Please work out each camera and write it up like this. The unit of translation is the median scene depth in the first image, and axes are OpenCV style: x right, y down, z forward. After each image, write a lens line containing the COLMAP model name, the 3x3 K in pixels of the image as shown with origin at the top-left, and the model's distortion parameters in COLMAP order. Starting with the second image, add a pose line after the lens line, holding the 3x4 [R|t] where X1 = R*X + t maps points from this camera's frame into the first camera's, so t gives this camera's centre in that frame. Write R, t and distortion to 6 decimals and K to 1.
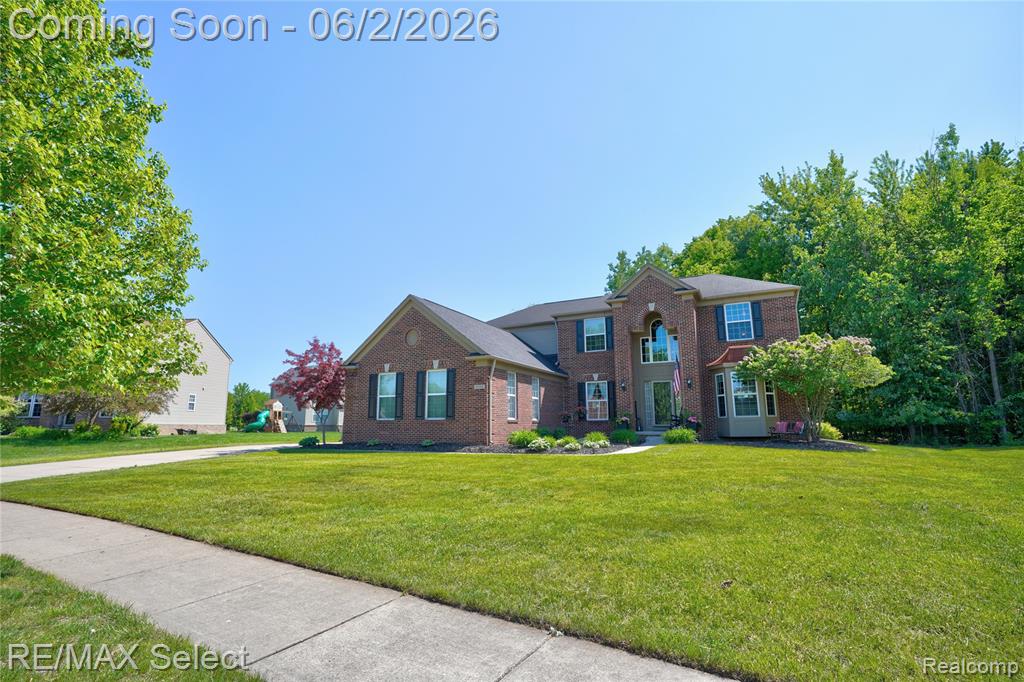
lens RADIAL K [[469.3, 0, 512.0], [0, 469.3, 341.0], [0, 0, 1]] dist [-0.068438, 0.026997]
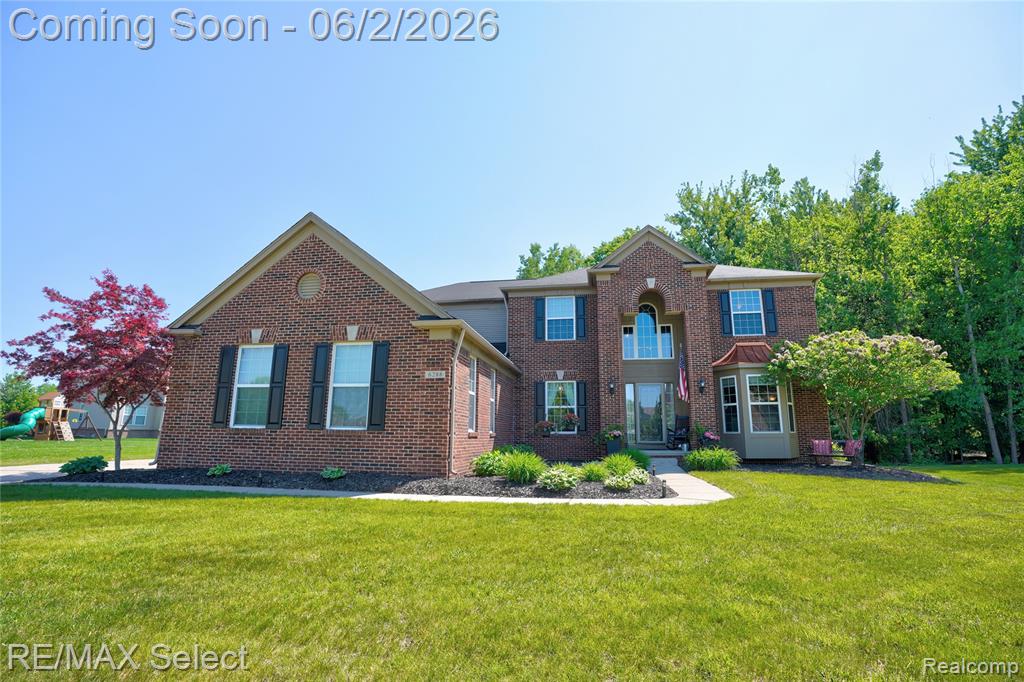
lens RADIAL K [[469.3, 0, 512.0], [0, 469.3, 341.0], [0, 0, 1]] dist [-0.068438, 0.026997]
pose [[0.956790, 0.069734, 0.282294, -0.123439], [-0.064360, 0.997526, -0.028275, 0.057228], [-0.283568, 0.008885, 0.958911, 0.361171]]
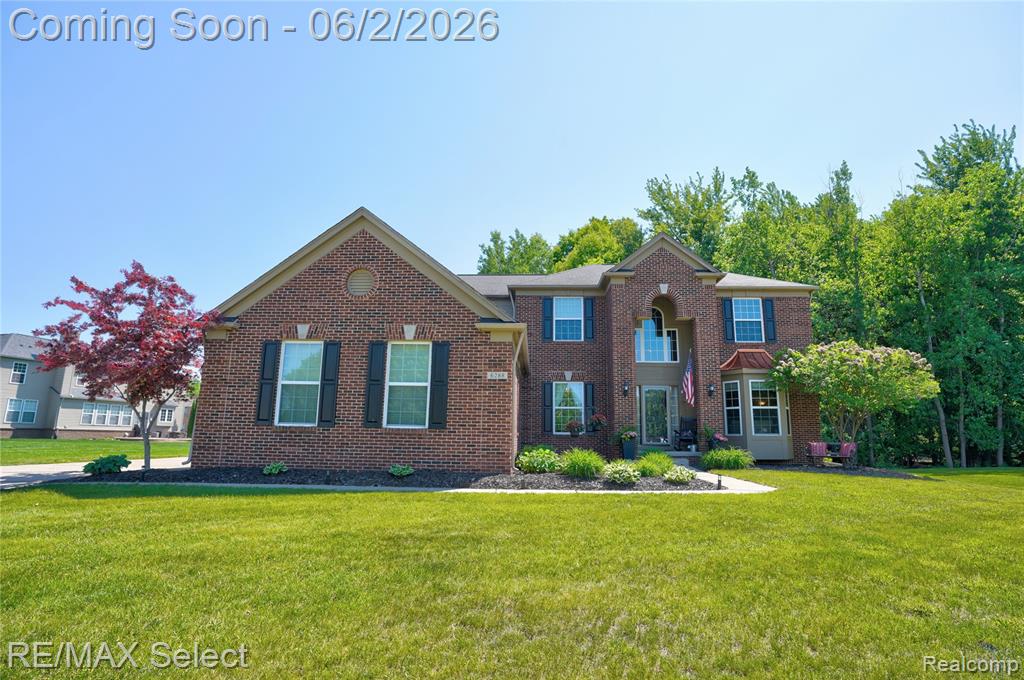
lens RADIAL K [[520.3, 0, 505.3], [0, 520.3, 341.7], [0, 0, 1]] dist [-0.058920, 0.025929]
pose [[0.913502, 0.093046, 0.396051, -0.279138], [-0.091393, 0.995547, -0.023087, 0.059398], [-0.396435, -0.015106, 0.917938, 0.333473]]
